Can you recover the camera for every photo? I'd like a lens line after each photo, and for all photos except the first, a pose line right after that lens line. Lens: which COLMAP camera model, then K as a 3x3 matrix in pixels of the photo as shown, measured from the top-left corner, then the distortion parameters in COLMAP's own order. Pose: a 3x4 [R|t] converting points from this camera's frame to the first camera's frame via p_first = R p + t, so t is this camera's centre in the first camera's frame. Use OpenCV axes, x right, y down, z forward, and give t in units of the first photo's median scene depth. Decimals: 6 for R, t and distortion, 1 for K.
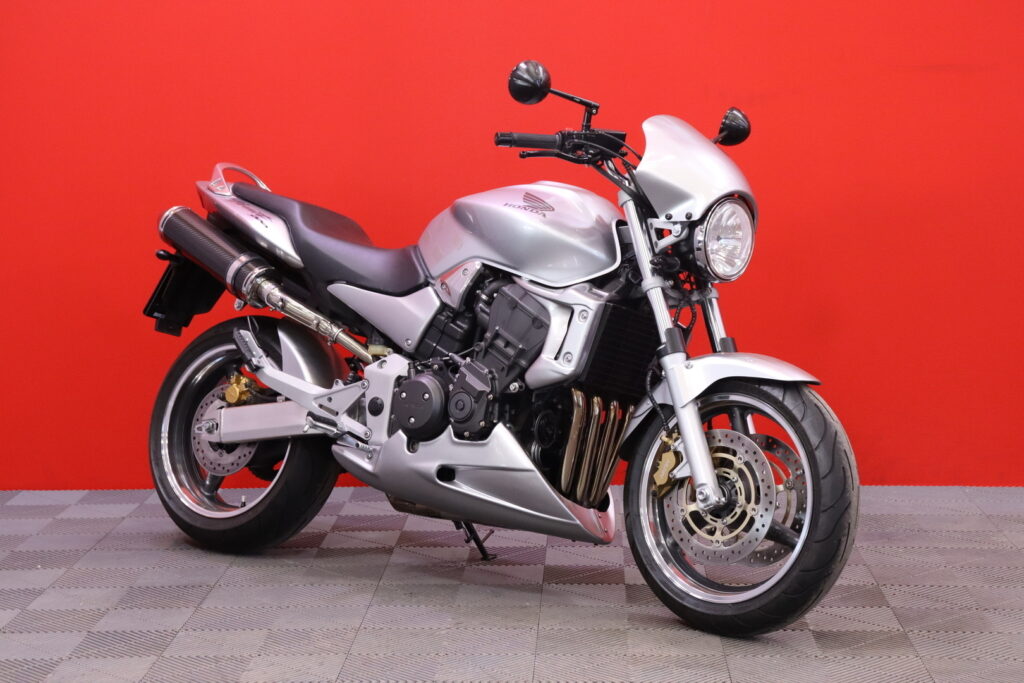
lens RADIAL K [[2072.4, 0, 512.0], [0, 2072.4, 341.5], [0, 0, 1]] dist [0.010297, -0.039153]
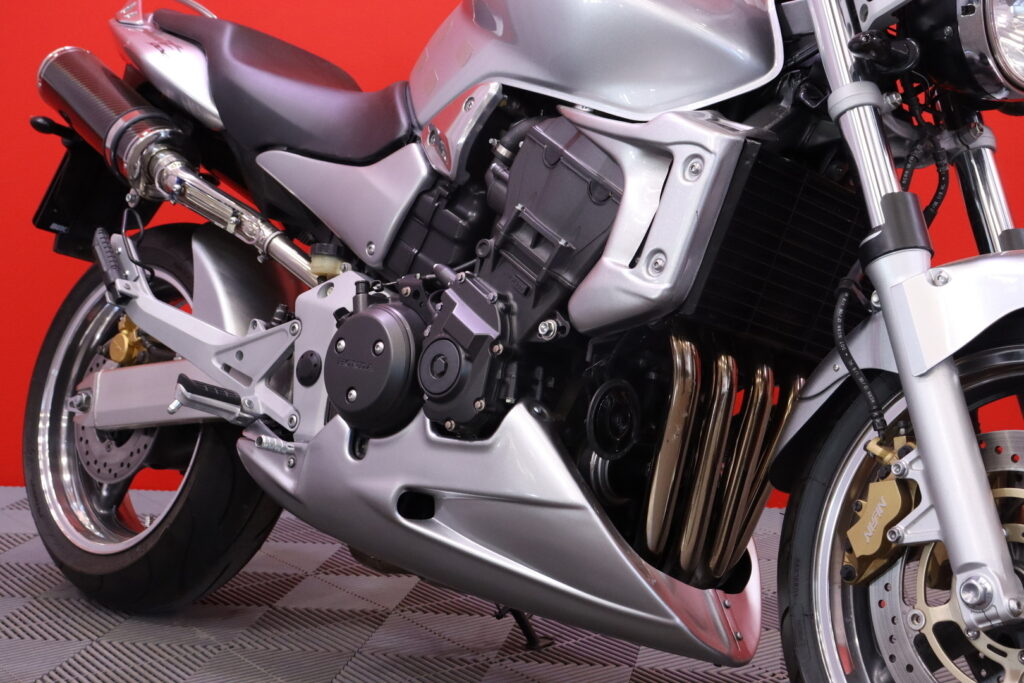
lens RADIAL K [[1498.4, 0, 510.9], [0, 1498.4, 353.7], [0, 0, 1]] dist [0.015519, 0.061217]
pose [[0.990584, 0.020725, -0.135325, 0.038329], [-0.020941, 0.999781, -0.000172, 0.027375], [0.135292, 0.003004, 0.990801, 0.647247]]
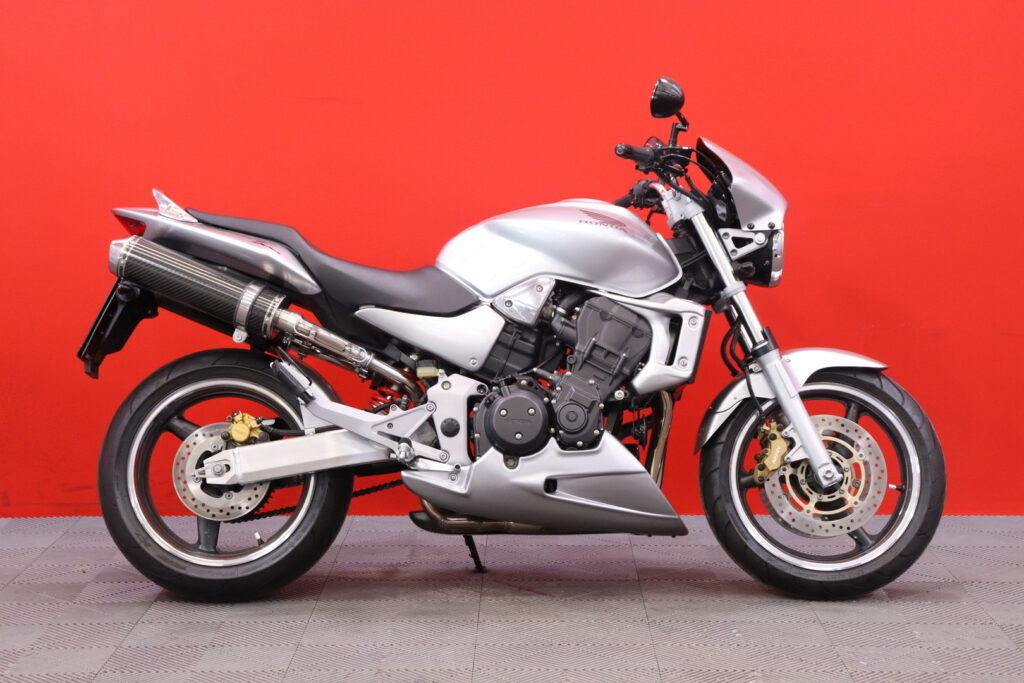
lens RADIAL K [[2072.4, 0, 512.0], [0, 2072.4, 341.5], [0, 0, 1]] dist [0.010297, -0.039153]
pose [[0.793553, -0.074306, 0.603947, -0.662580], [0.066957, 0.997152, 0.034705, -0.044093], [-0.604806, 0.012898, 0.796268, 0.191680]]
